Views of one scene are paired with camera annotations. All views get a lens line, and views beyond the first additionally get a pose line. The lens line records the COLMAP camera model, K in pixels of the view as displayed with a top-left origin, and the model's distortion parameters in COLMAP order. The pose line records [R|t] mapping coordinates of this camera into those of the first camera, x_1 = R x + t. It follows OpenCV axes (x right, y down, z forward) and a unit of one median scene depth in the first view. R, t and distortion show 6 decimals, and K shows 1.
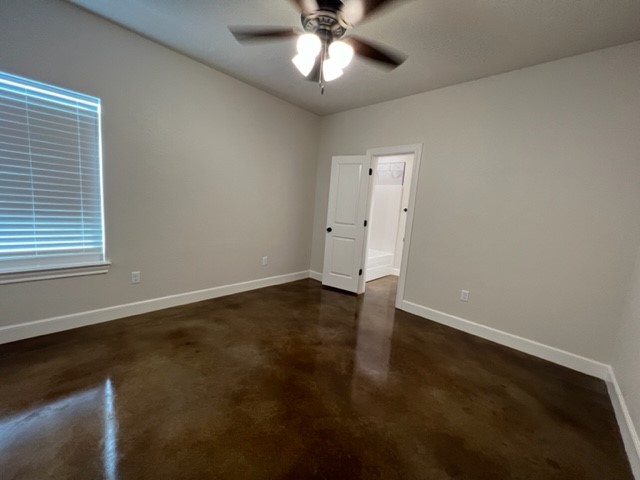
lens RADIAL K [[255.3, 0, 318.1], [0, 255.3, 239.2], [0, 0, 1]] dist [-0.002263, -0.000309]
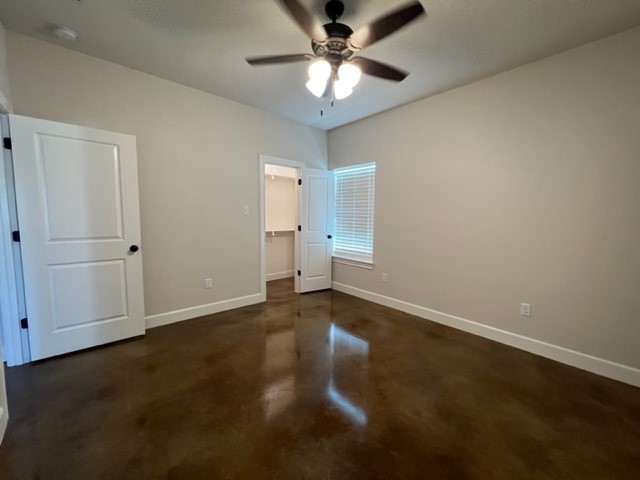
lens RADIAL K [[255.3, 0, 318.1], [0, 255.3, 239.2], [0, 0, 1]] dist [-0.002263, -0.000309]
pose [[-0.093314, 0.017117, -0.995490, 0.881014], [-0.148330, 0.988455, 0.030900, -0.059344], [0.984526, 0.150544, -0.089698, 0.918477]]
